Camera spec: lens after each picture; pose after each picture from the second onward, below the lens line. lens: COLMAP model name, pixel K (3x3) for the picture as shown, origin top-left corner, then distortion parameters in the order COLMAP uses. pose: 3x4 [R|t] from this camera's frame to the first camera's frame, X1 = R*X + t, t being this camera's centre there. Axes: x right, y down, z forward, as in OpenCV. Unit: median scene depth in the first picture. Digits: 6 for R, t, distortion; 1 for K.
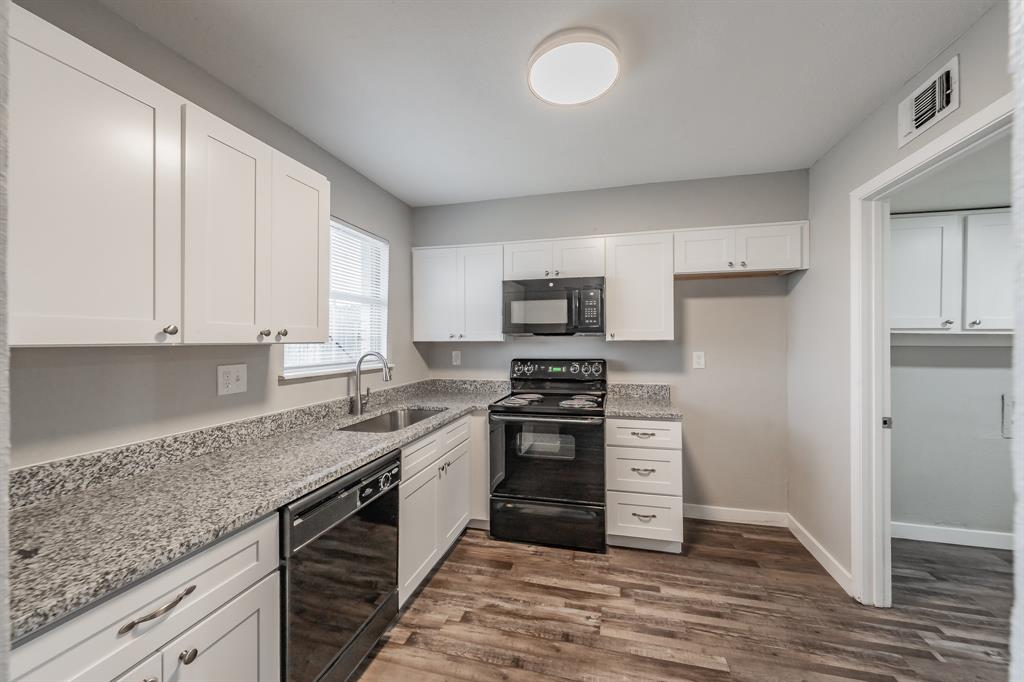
lens RADIAL K [[371.3, 0, 516.1], [0, 371.3, 336.7], [0, 0, 1]] dist [0.002560, 0.000123]
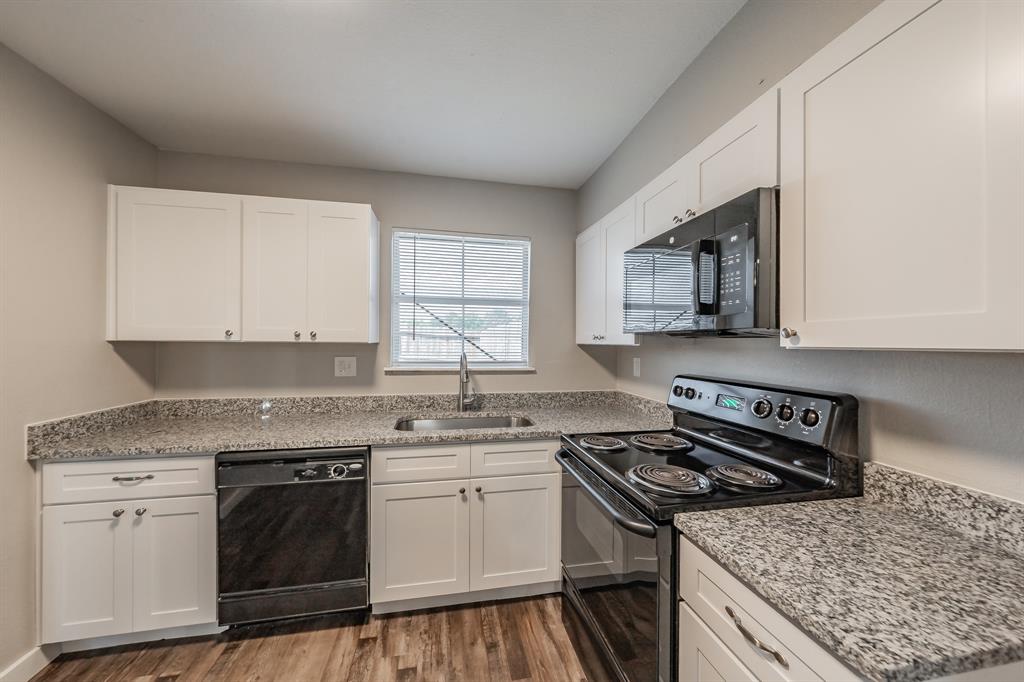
lens RADIAL K [[349.6, 0, 506.3], [0, 349.6, 340.4], [0, 0, 1]] dist [-0.000307, -0.000139]
pose [[0.441060, 0.004982, -0.897464, 0.746047], [-0.002626, 0.999987, 0.004261, 0.003986], [0.897474, 0.000477, 0.441068, 0.958594]]
